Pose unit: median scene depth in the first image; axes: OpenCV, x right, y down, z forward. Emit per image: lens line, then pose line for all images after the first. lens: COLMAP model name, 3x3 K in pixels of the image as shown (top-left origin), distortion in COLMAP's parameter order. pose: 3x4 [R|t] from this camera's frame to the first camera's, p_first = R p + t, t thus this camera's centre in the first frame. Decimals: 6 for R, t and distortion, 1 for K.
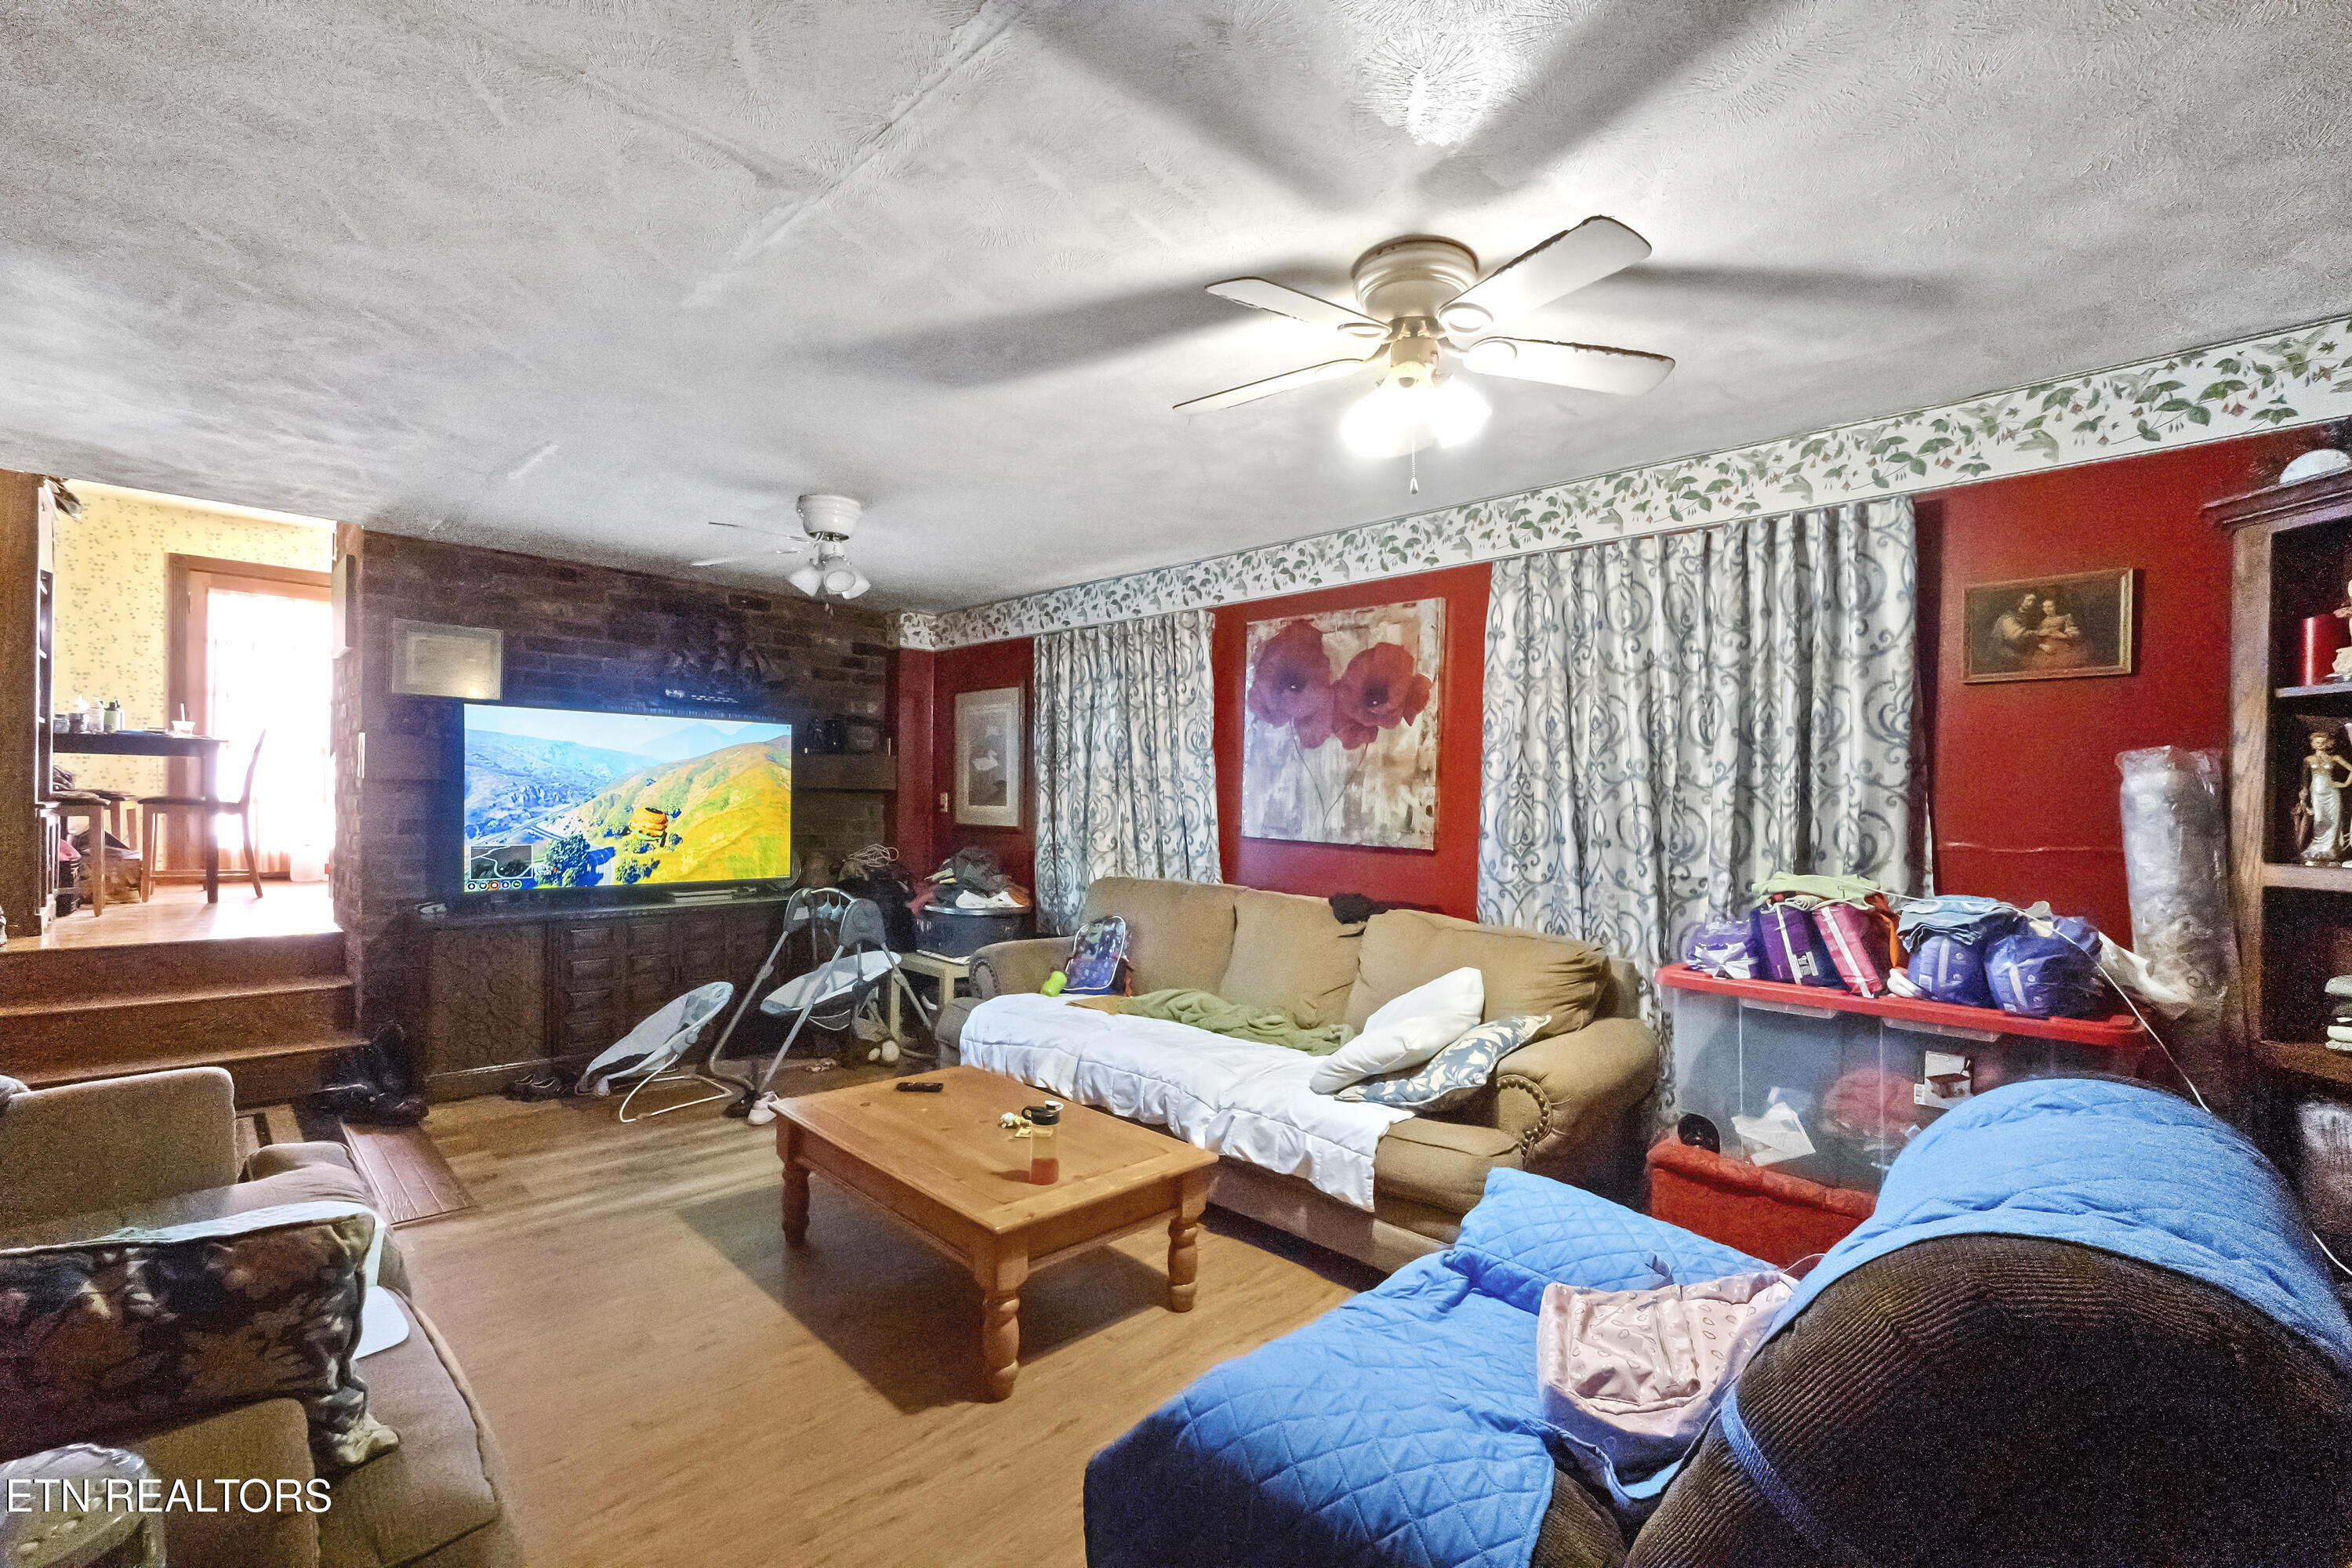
lens RADIAL K [[1046.9, 0, 1119.7], [0, 1046.9, 786.8], [0, 0, 1]] dist [0.063683, -0.000578]
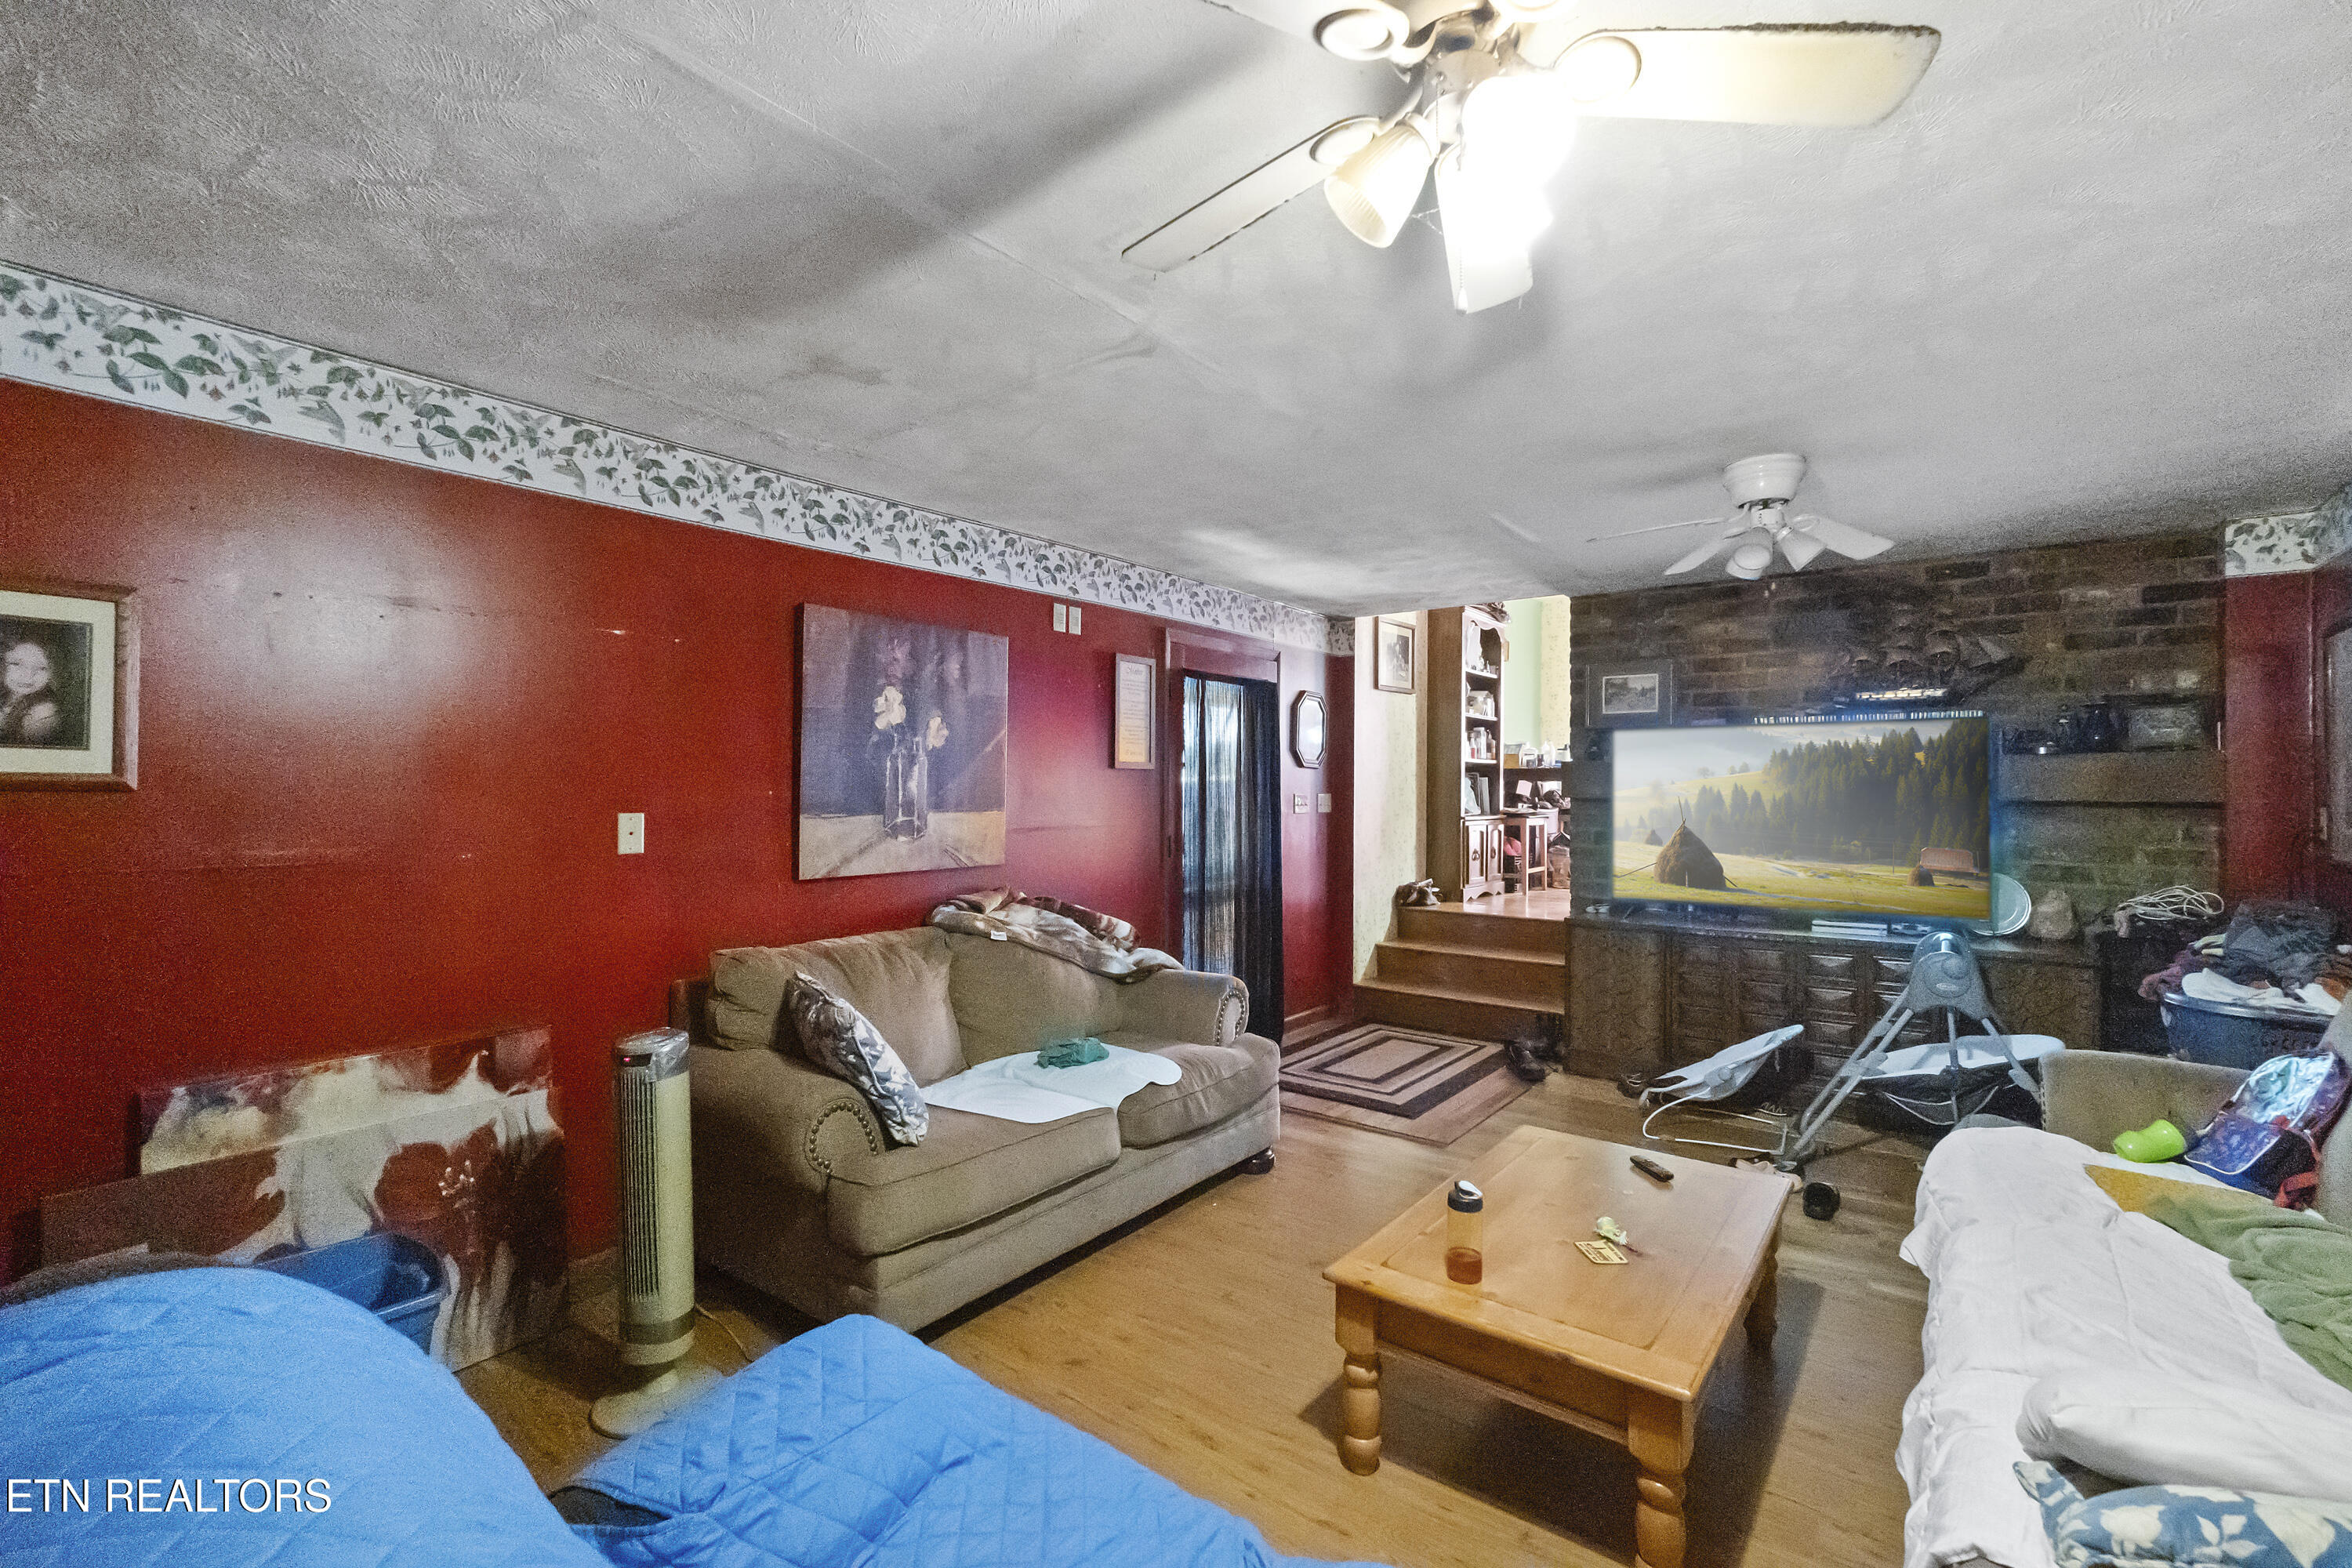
lens RADIAL K [[1023.6, 0, 1165.2], [0, 1023.6, 774.8], [0, 0, 1]] dist [0.001138, 0.000438]
pose [[0.165073, -0.032897, -0.985733, 0.383103], [0.012234, 0.999435, -0.031306, -0.003685], [0.986206, -0.006892, 0.165382, 0.348450]]
